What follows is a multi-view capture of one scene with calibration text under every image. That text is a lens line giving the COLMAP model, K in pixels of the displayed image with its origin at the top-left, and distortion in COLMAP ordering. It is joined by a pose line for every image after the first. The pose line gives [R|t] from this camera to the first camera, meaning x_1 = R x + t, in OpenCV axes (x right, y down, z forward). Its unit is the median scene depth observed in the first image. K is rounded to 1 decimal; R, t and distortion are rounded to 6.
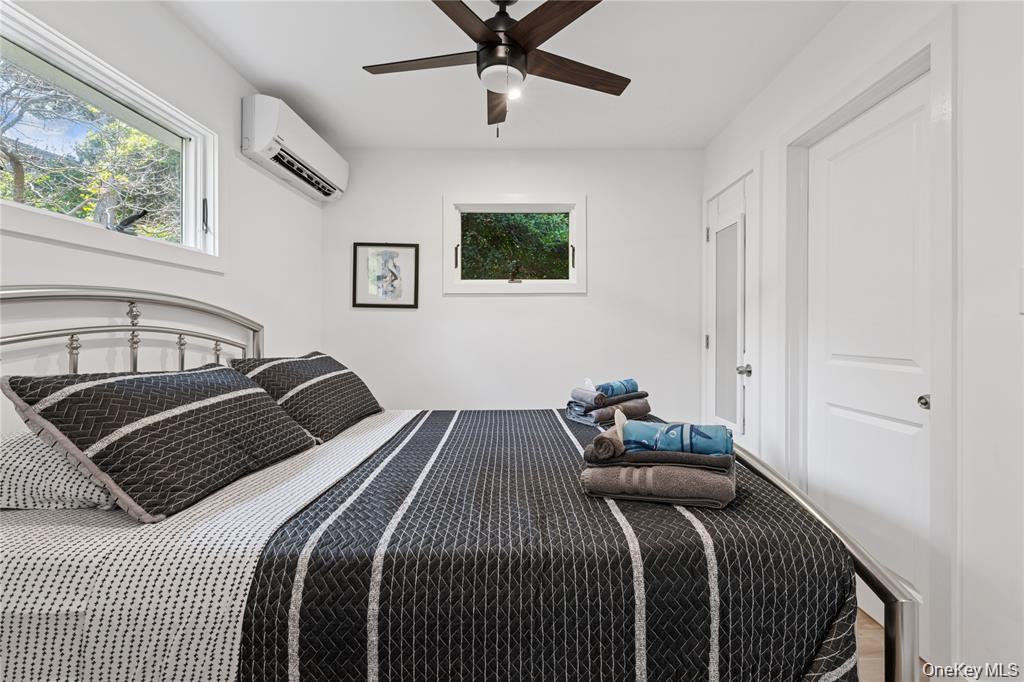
lens RADIAL K [[450.1, 0, 518.3], [0, 450.1, 334.2], [0, 0, 1]] dist [0.001859, 0.000062]
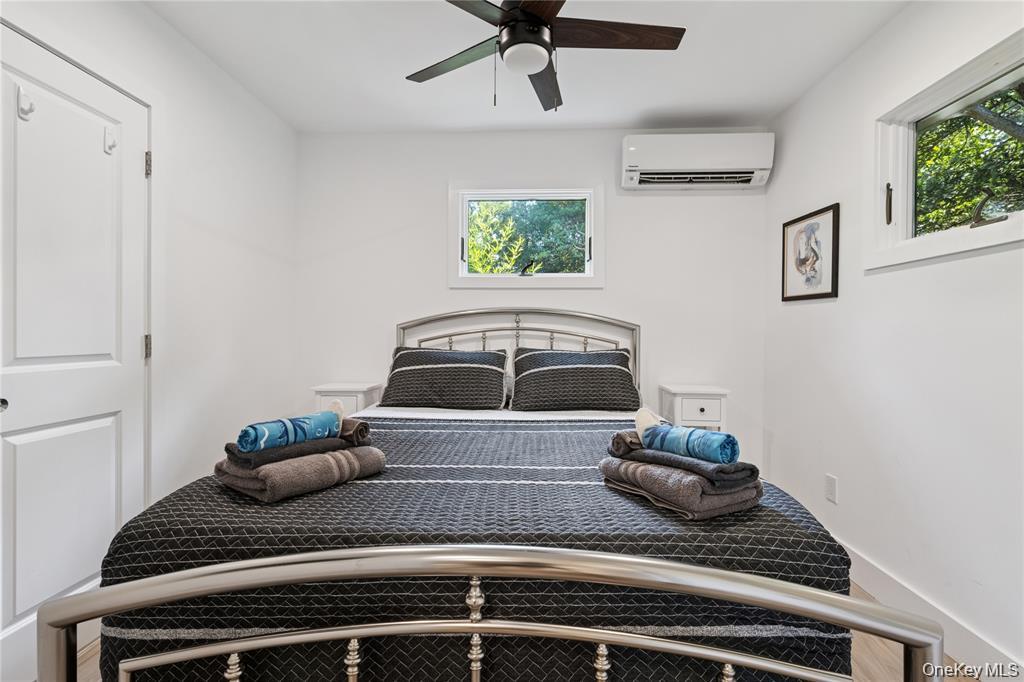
lens RADIAL K [[450.1, 0, 509.0], [0, 450.1, 333.3], [0, 0, 1]] dist [0.001859, 0.000062]
pose [[-0.012501, 0.002792, -0.999918, 0.478285], [-0.007889, 0.999965, 0.002891, -0.000073], [0.999891, 0.007925, -0.012478, 0.514924]]
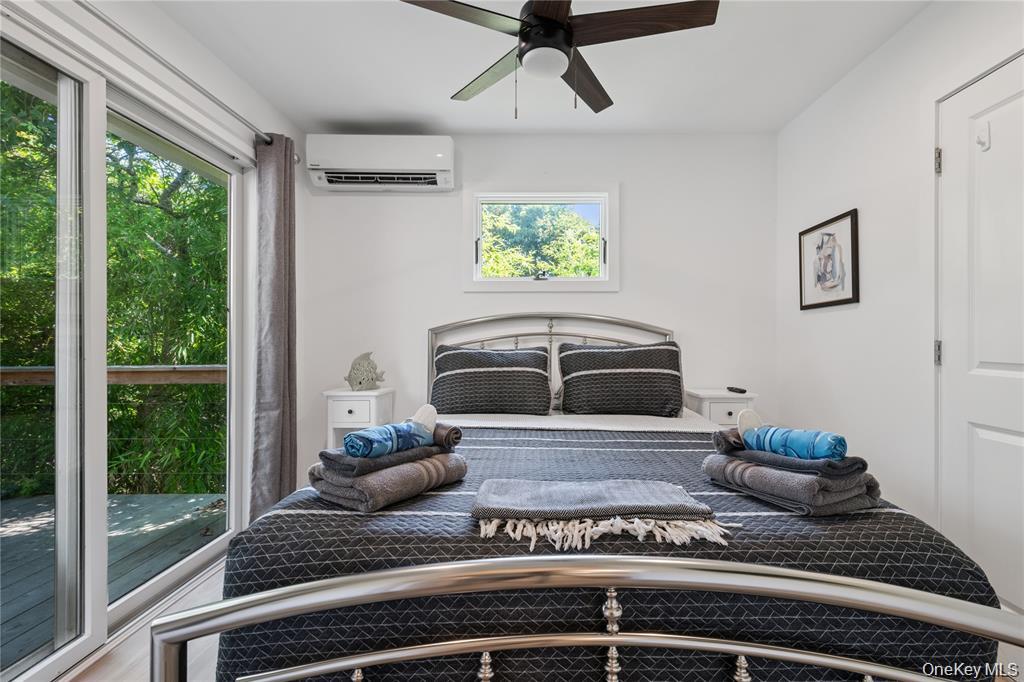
lens RADIAL K [[450.1, 0, 523.3], [0, 450.1, 338.2], [0, 0, 1]] dist [0.001859, 0.000062]
pose [[0.004434, 0.004380, -0.999981, 0.473199], [-0.010657, 0.999934, 0.004333, 0.000285], [0.999933, 0.010637, 0.004480, 0.461171]]
